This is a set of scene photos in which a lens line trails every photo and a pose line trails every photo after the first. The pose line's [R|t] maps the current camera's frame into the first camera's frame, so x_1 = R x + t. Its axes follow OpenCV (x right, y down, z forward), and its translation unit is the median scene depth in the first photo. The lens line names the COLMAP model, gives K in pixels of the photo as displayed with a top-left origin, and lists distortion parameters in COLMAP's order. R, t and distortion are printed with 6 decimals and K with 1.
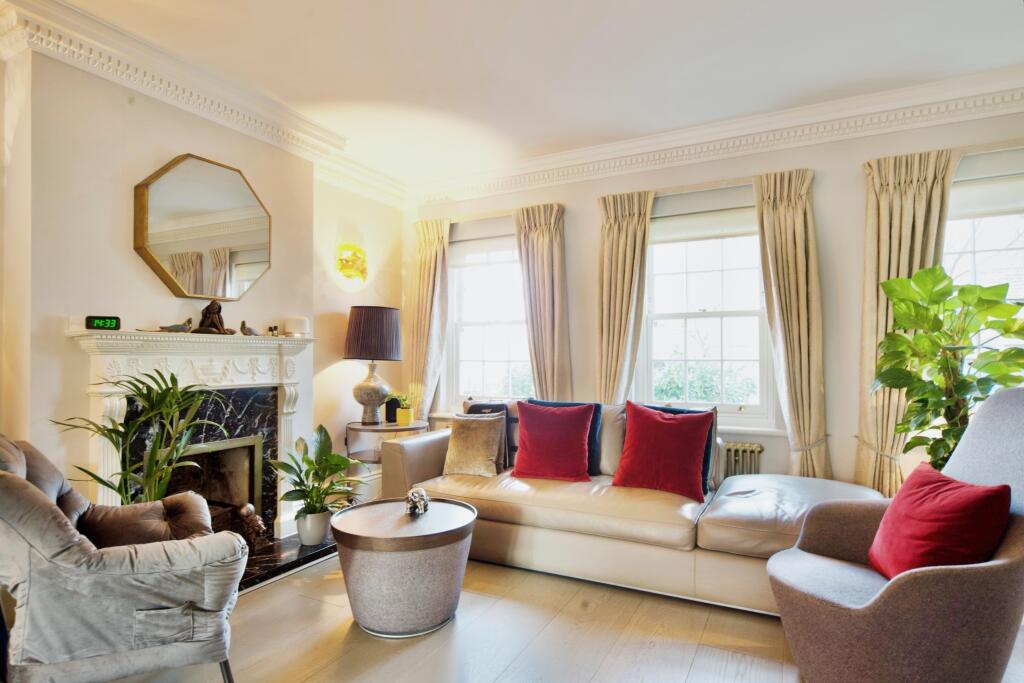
lens RADIAL K [[562.0, 0, 512.0], [0, 562.0, 341.5], [0, 0, 1]] dist [-0.000845, 0.000033]
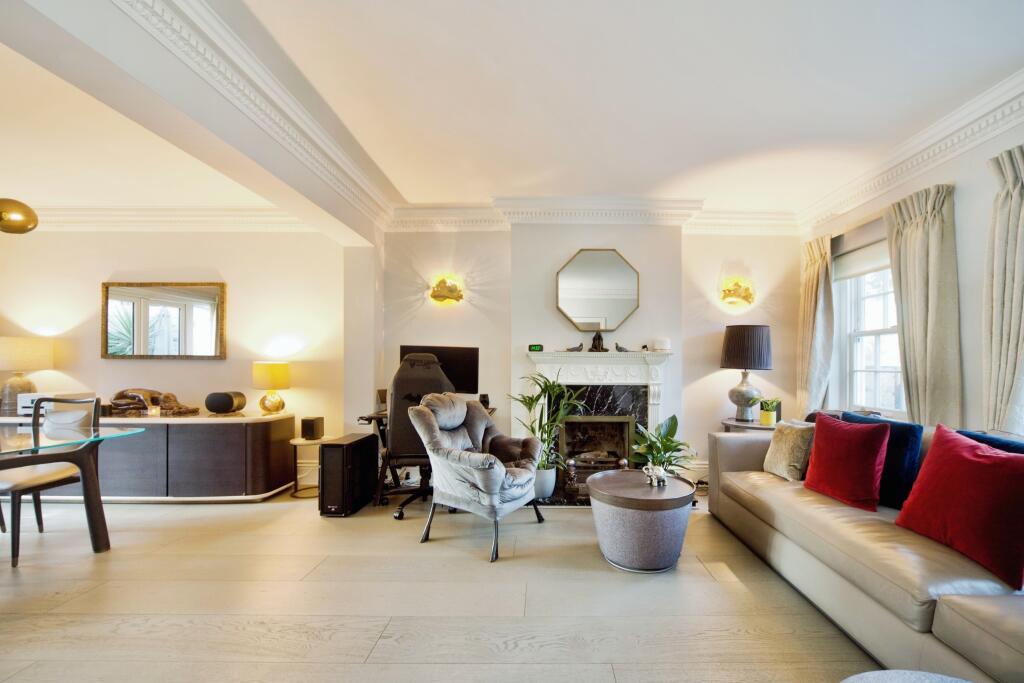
lens RADIAL K [[390.5, 0, 512.8], [0, 390.5, 362.0], [0, 0, 1]] dist [-0.000422, 0.000095]
pose [[0.486258, -0.000395, -0.873815, 0.286508], [0.017098, 0.999813, 0.009063, 0.001572], [0.873648, -0.019347, 0.486174, 0.163348]]
